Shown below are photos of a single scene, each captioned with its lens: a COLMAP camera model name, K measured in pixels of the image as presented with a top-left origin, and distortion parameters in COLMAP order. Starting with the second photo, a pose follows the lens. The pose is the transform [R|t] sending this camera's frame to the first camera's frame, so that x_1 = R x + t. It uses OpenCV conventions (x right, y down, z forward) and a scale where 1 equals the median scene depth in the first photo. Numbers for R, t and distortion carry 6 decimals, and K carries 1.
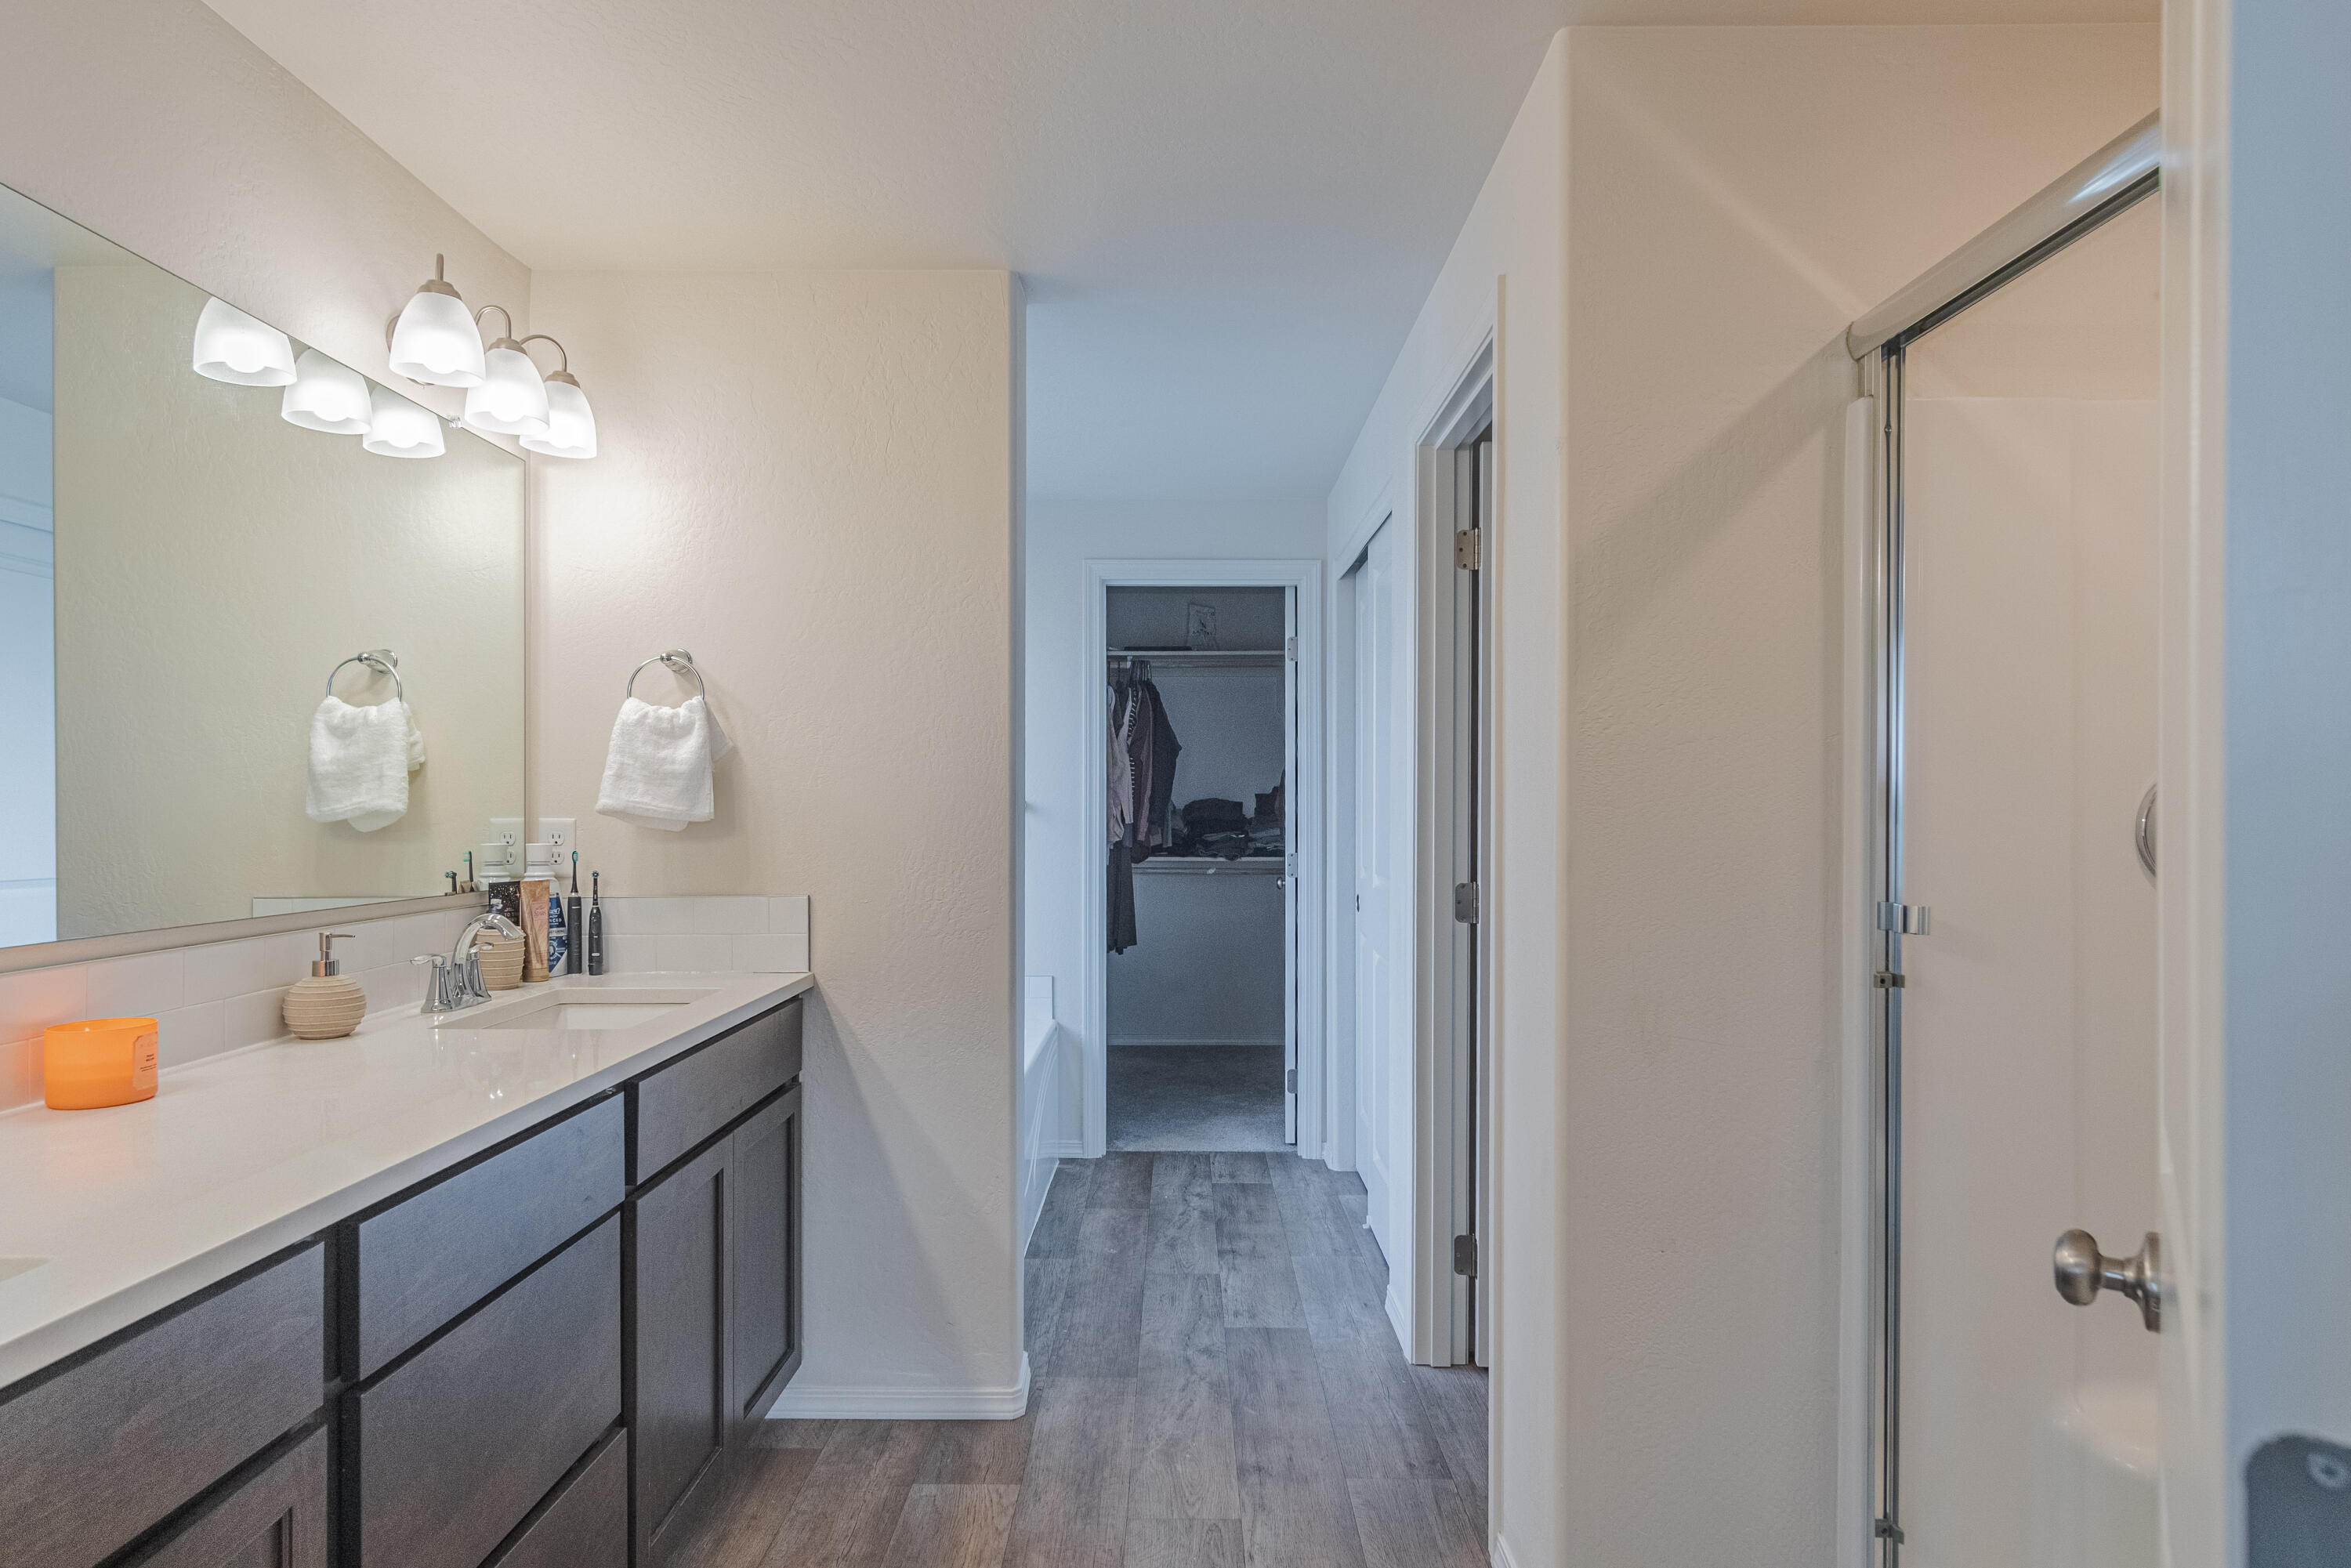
lens RADIAL K [[1261.9, 0, 1179.5], [0, 1261.9, 815.0], [0, 0, 1]] dist [-0.003953, 0.015199]
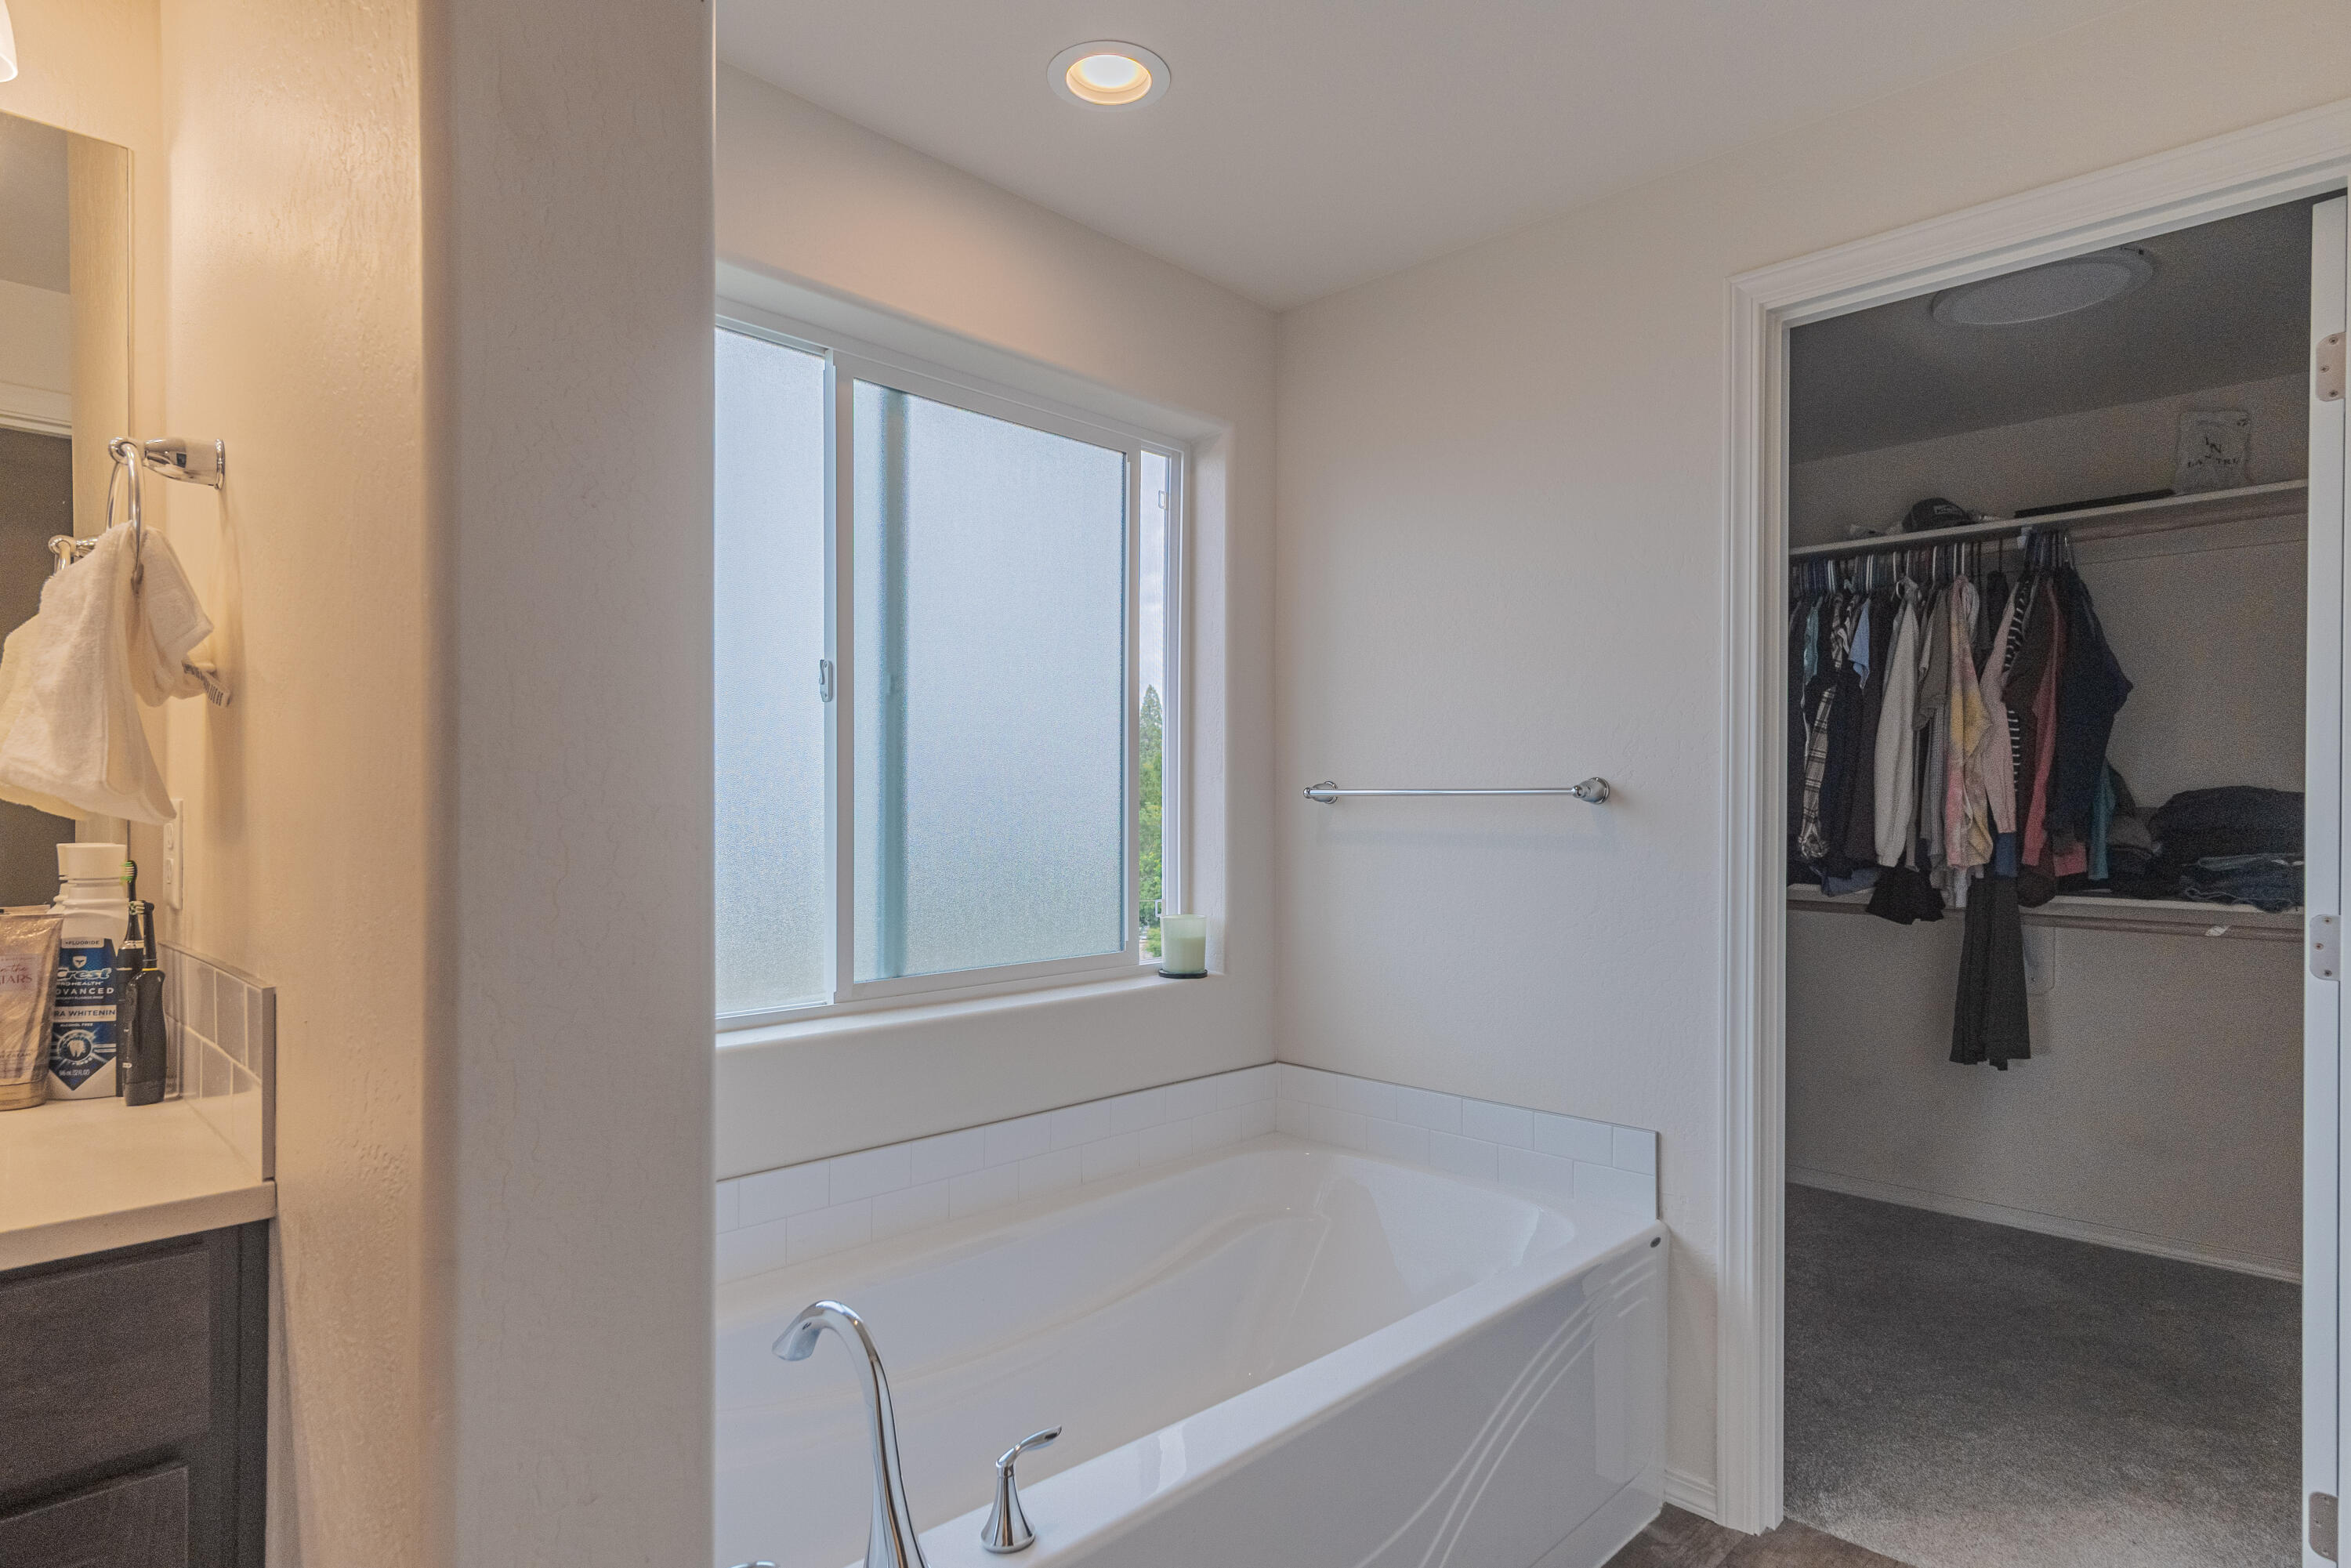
lens RADIAL K [[1261.9, 0, 1179.5], [0, 1261.9, 815.0], [0, 0, 1]] dist [-0.003953, 0.015199]
pose [[0.720748, 0.005001, -0.693179, 0.079255], [-0.008206, 0.999965, -0.001318, 0.002776], [0.693148, 0.006638, 0.720764, 0.366476]]
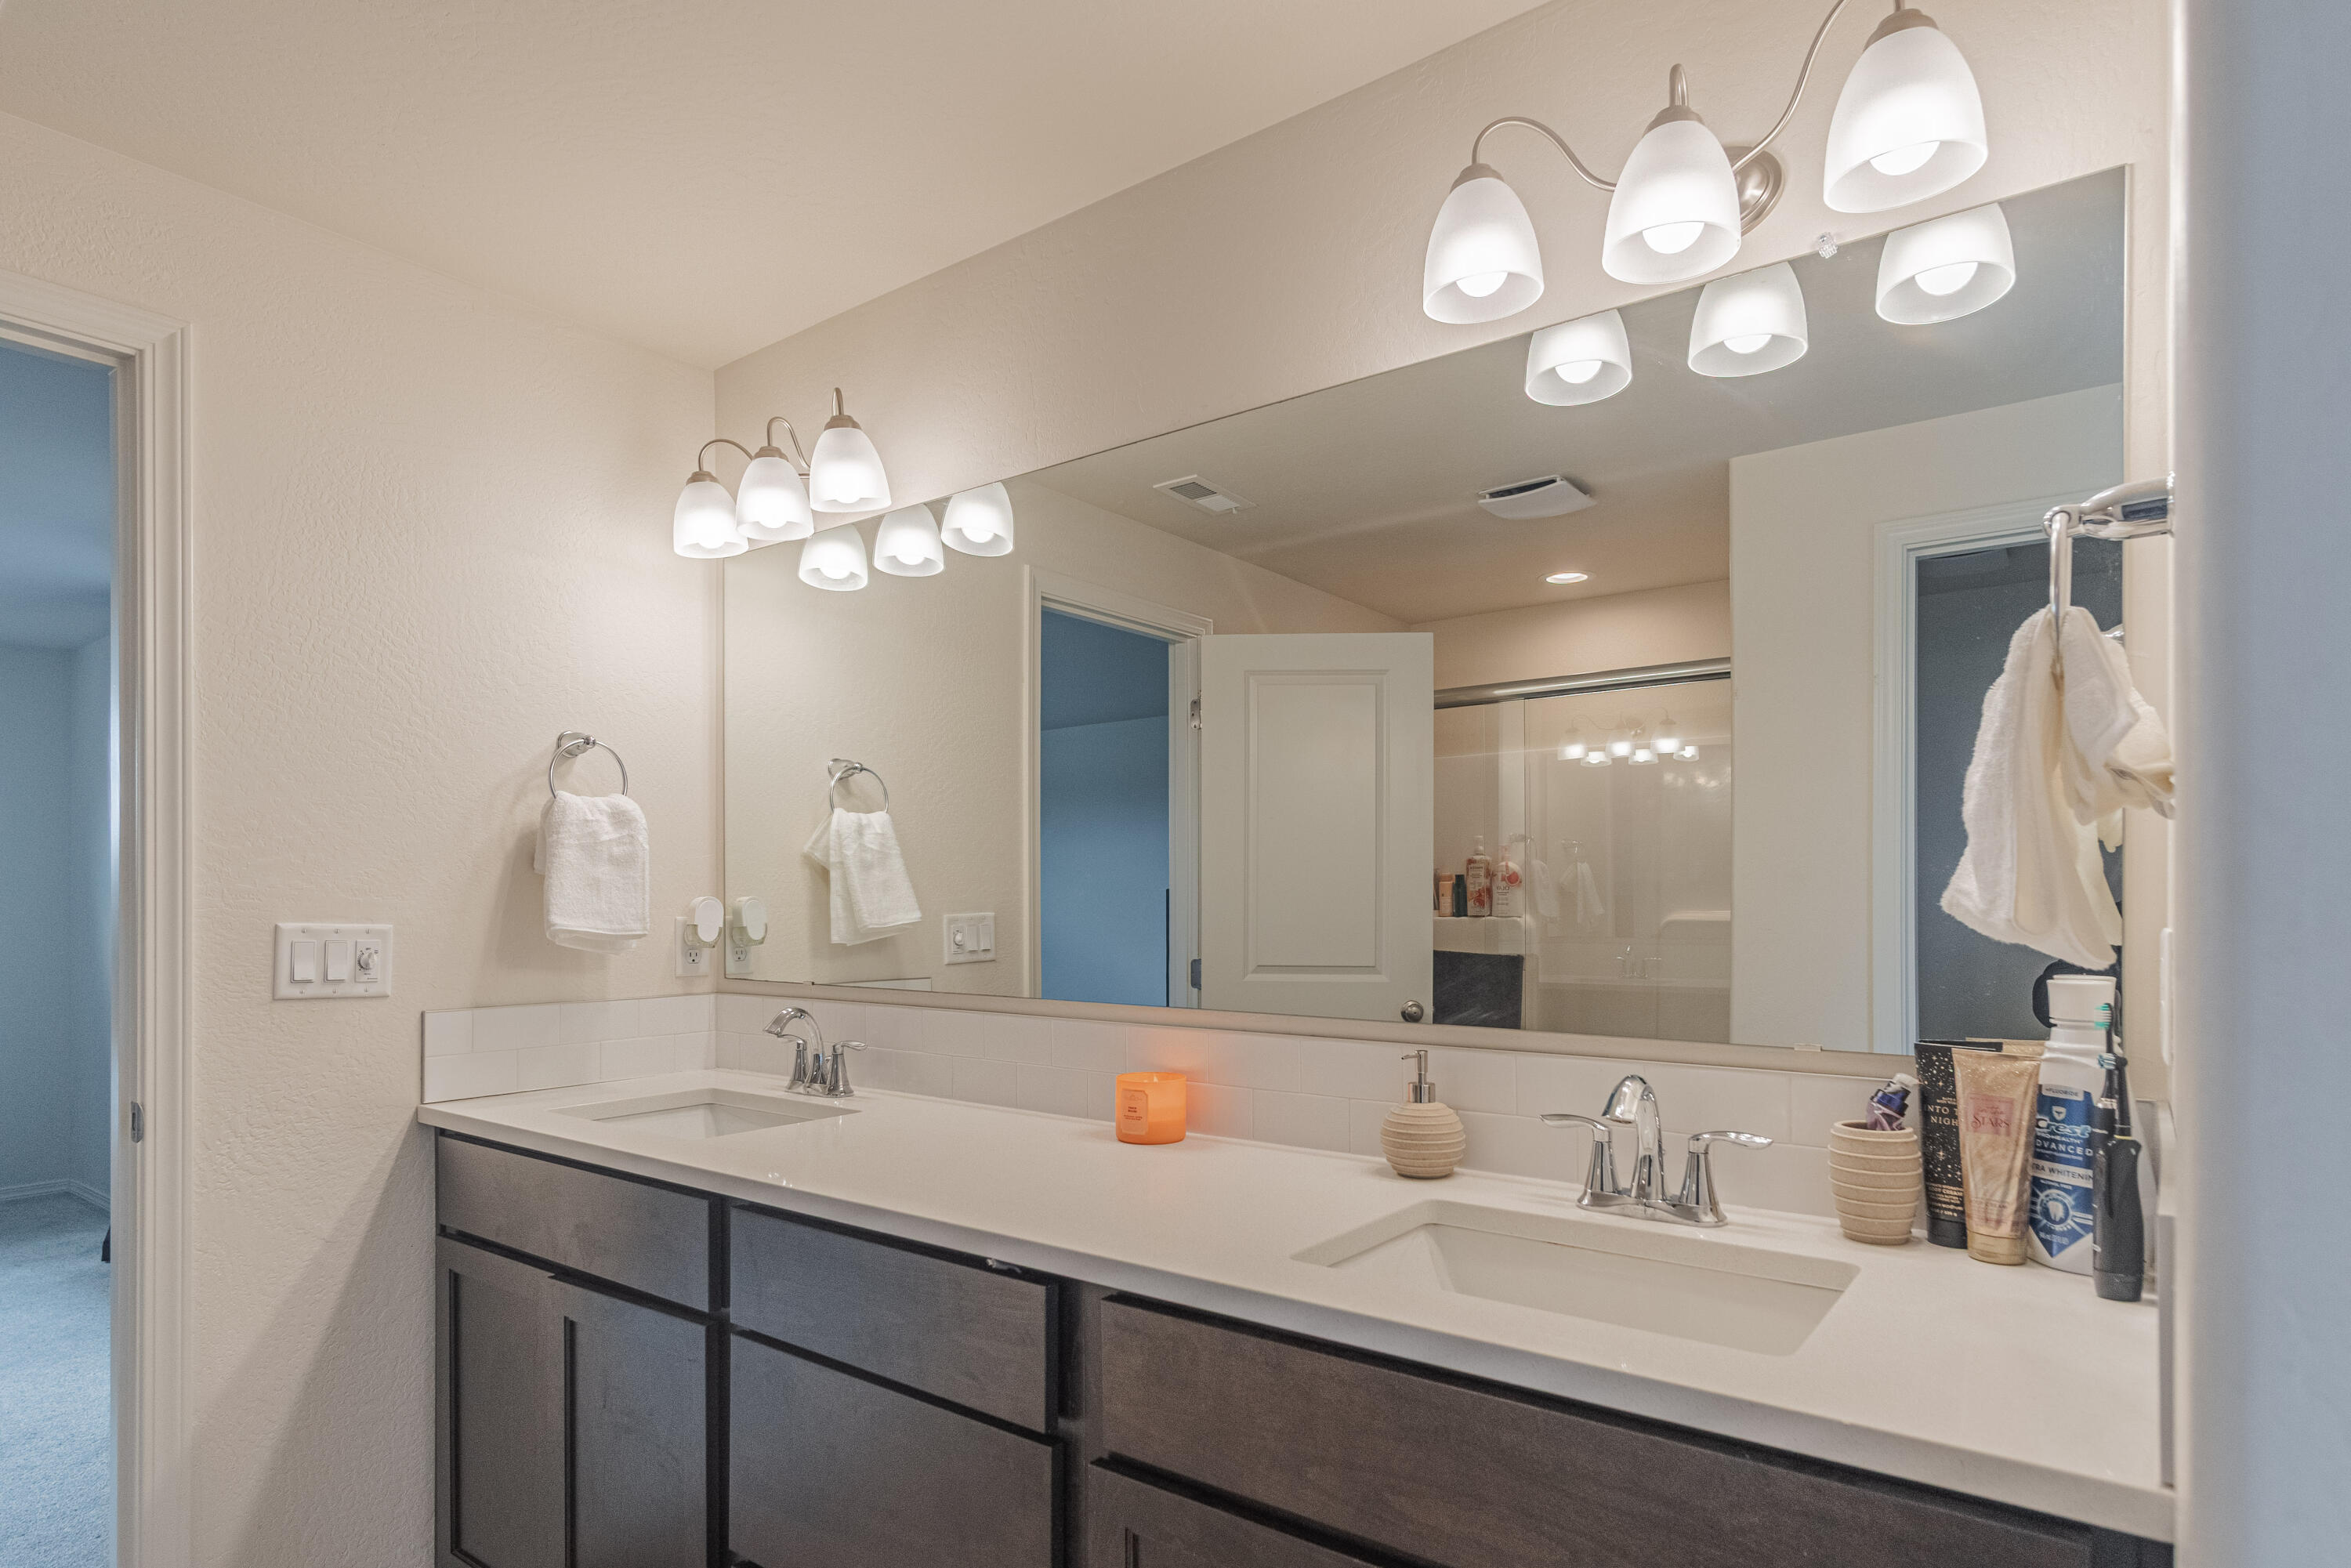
lens RADIAL K [[1249.5, 0, 1174.2], [0, 1249.5, 883.1], [0, 0, 1]] dist [0.000928, 0.000676]
pose [[-0.626846, -0.004609, -0.779129, 0.026794], [-0.006020, 0.999981, -0.001072, -0.004377], [0.779120, 0.004018, -0.626862, 0.405317]]
